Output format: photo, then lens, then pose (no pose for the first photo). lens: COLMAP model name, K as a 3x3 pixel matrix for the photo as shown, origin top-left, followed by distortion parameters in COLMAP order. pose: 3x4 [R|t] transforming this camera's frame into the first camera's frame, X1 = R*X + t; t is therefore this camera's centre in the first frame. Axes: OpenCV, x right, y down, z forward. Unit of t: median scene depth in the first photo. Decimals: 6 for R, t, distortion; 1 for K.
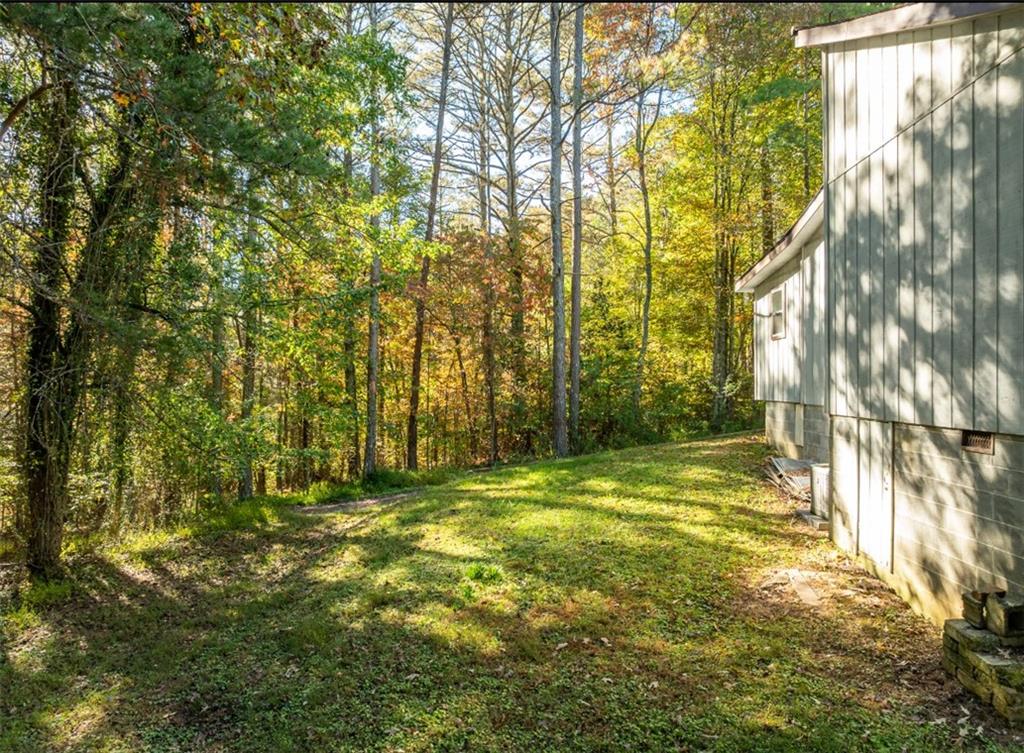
lens RADIAL K [[725.8, 0, 516.6], [0, 725.8, 383.2], [0, 0, 1]] dist [-0.060829, 0.037243]
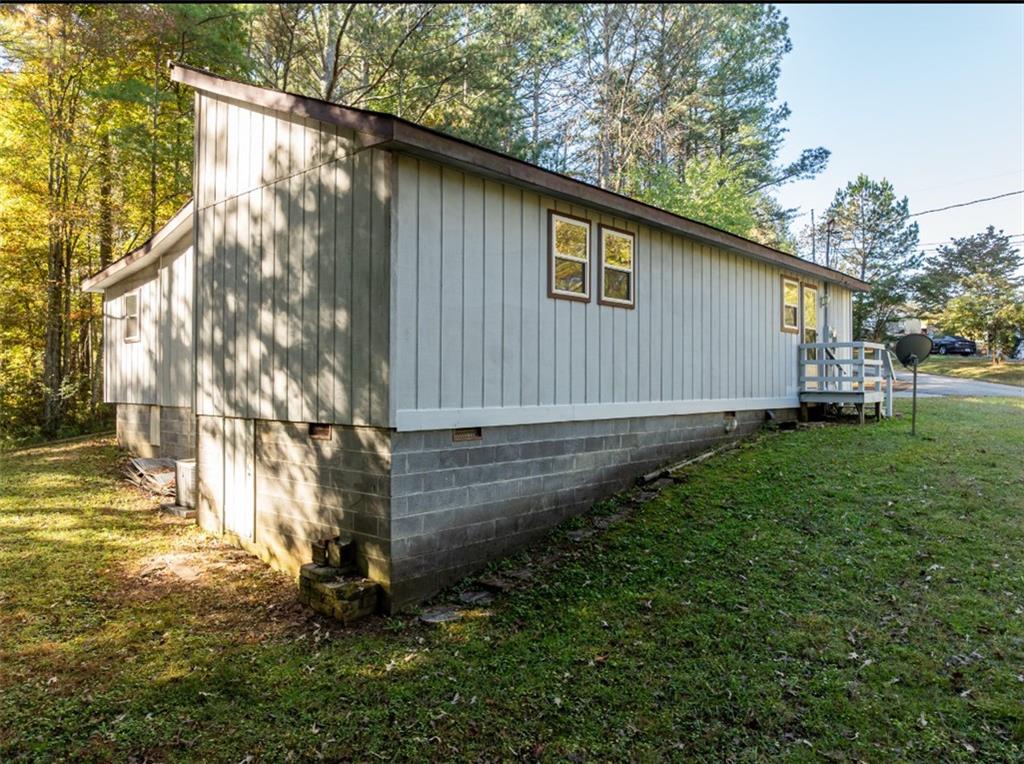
lens RADIAL K [[724.8, 0, 518.3], [0, 724.8, 379.2], [0, 0, 1]] dist [-0.040911, 0.004614]
pose [[0.638898, 0.005465, 0.769272, -0.140184], [-0.000782, 0.999979, -0.006454, -0.005528], [-0.769291, 0.003522, 0.638889, -0.140243]]
